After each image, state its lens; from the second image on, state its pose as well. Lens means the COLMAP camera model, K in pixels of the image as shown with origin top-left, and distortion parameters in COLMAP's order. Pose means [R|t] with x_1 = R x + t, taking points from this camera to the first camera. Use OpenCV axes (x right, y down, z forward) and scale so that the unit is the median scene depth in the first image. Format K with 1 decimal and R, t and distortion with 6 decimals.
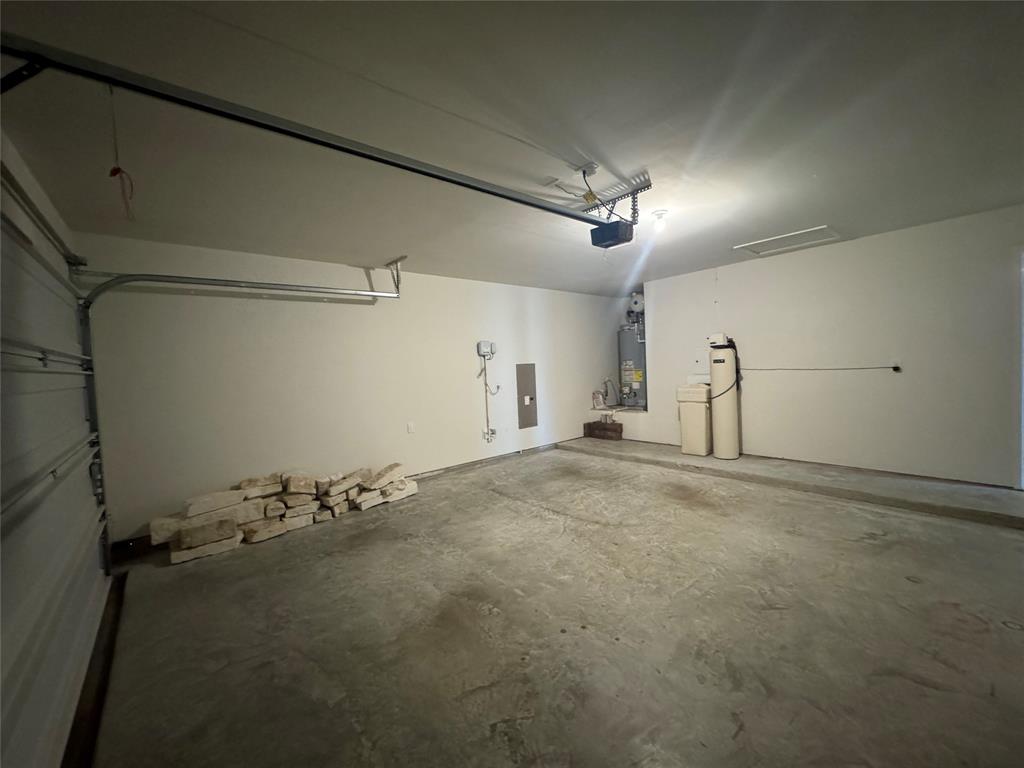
lens RADIAL K [[406.3, 0, 512.0], [0, 406.3, 384.0], [0, 0, 1]] dist [-0.002560, 0.000486]
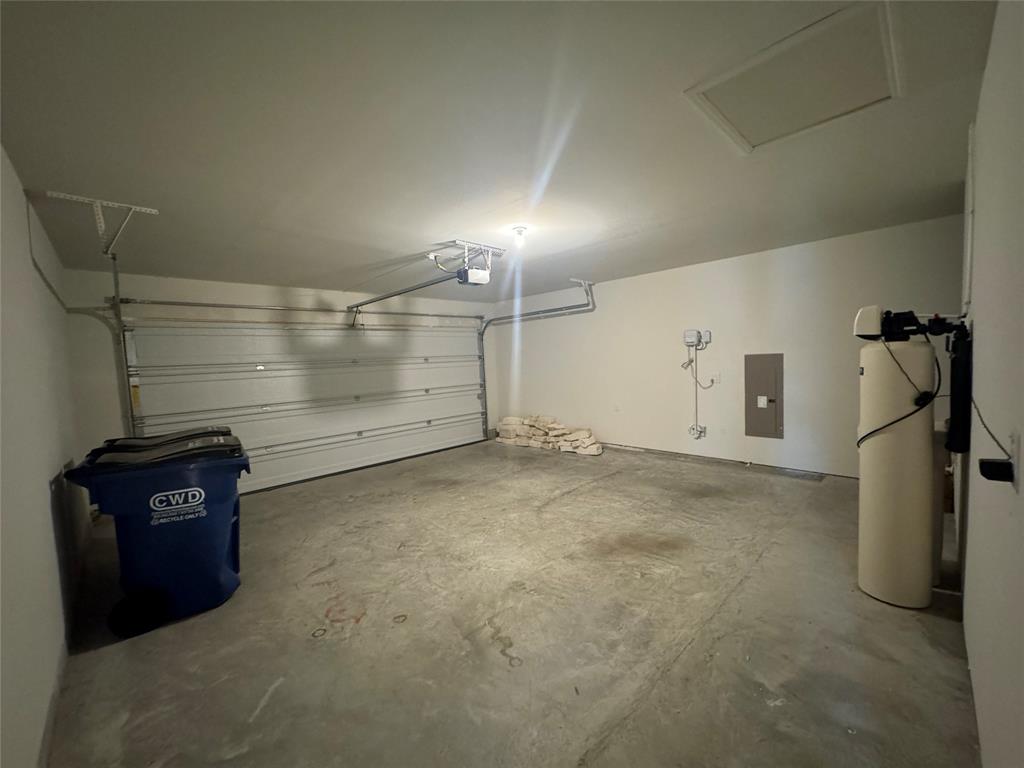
lens RADIAL K [[406.3, 0, 512.0], [0, 406.3, 384.0], [0, 0, 1]] dist [-0.002560, 0.000486]
pose [[0.066024, 0.104749, -0.992305, 1.199654], [-0.007299, 0.994499, 0.104495, -0.110233], [0.997791, 0.000344, 0.066425, 0.754206]]
